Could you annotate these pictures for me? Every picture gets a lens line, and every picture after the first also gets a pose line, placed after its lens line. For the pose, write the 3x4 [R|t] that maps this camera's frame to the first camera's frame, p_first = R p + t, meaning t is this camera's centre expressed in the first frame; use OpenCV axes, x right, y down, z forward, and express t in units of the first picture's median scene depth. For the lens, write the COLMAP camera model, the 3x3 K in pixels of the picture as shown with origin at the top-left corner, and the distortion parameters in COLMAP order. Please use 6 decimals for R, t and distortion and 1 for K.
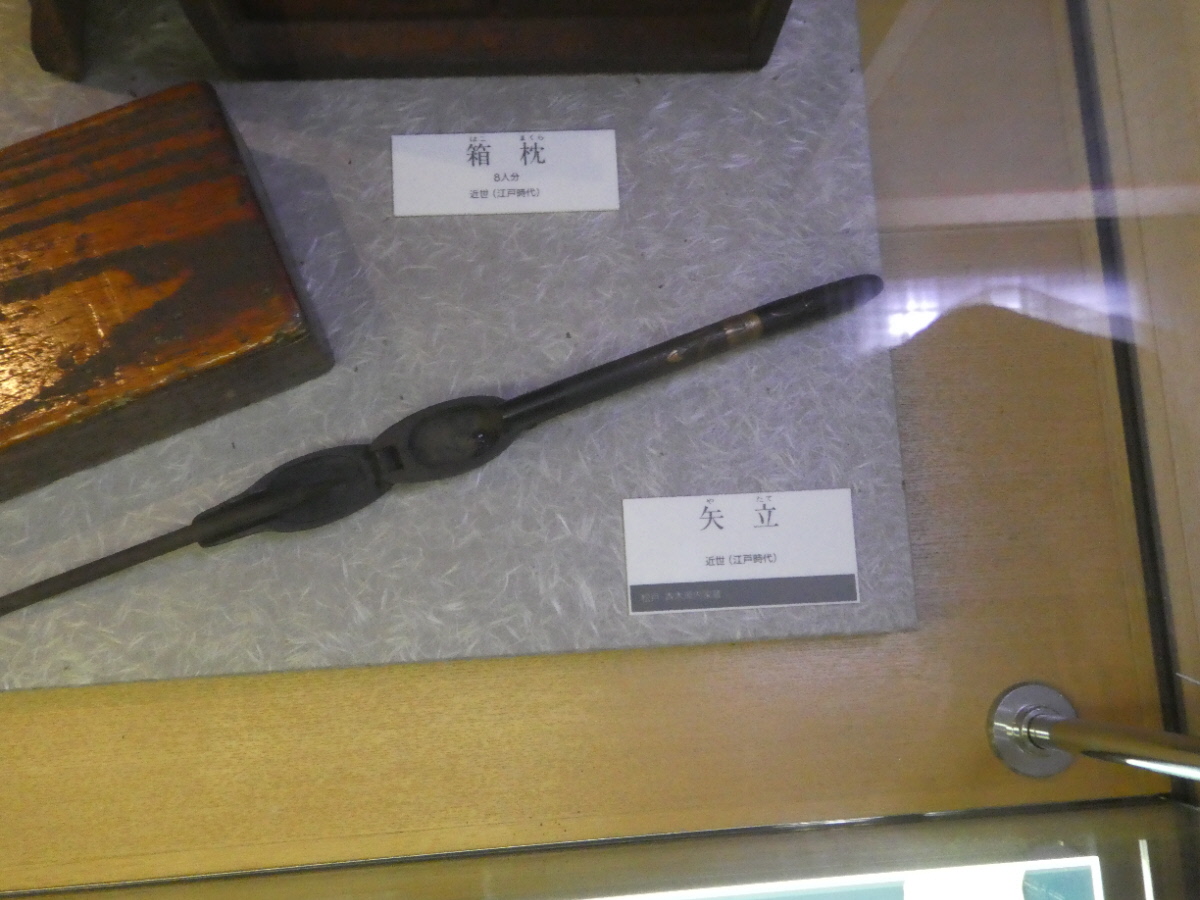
lens RADIAL K [[1168.1, 0, 619.8], [0, 1168.1, 414.6], [0, 0, 1]] dist [0.025529, 0.000000]
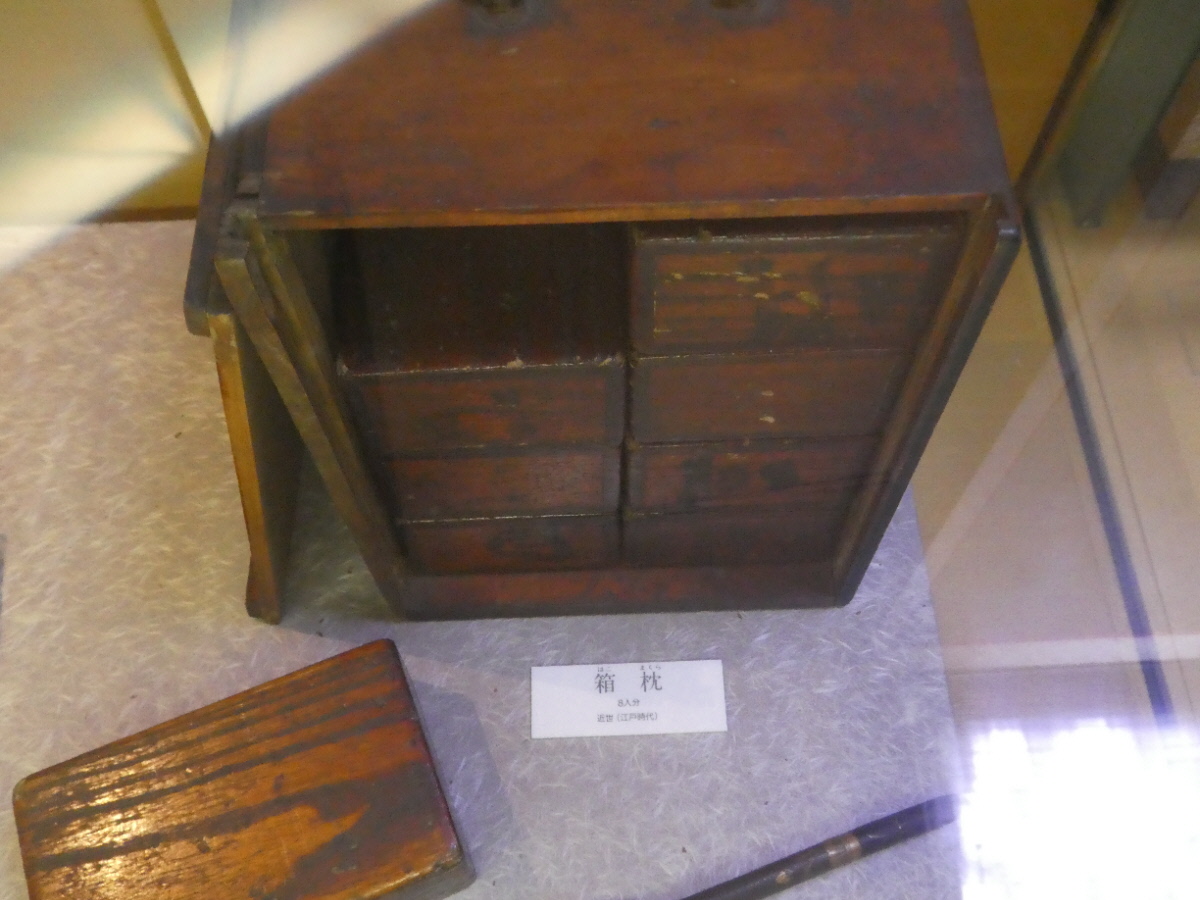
lens RADIAL K [[1168.1, 0, 628.1], [0, 1168.1, 437.0], [0, 0, 1]] dist [0.025529, 0.000000]
pose [[0.998472, -0.011601, -0.054037, -0.032135], [-0.006039, 0.948962, -0.315331, -0.087722], [0.054937, 0.315175, 0.947442, -0.178161]]
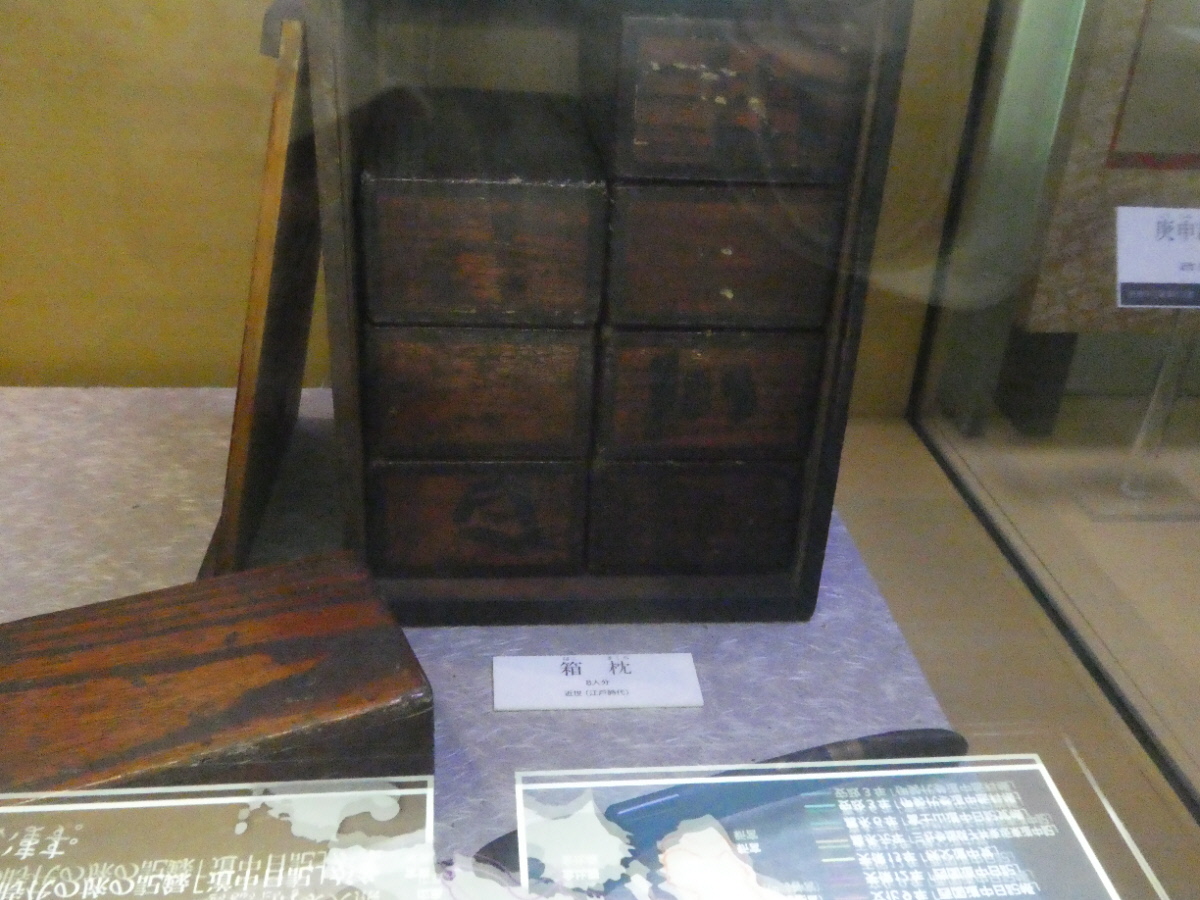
lens RADIAL K [[1168.1, 0, 619.1], [0, 1168.1, 464.2], [0, 0, 1]] dist [0.025529, 0.000000]
pose [[0.998385, -0.027866, 0.049513, -0.125023], [0.056048, 0.625849, -0.777928, 0.517017], [-0.009310, 0.779447, 0.626399, 0.161226]]
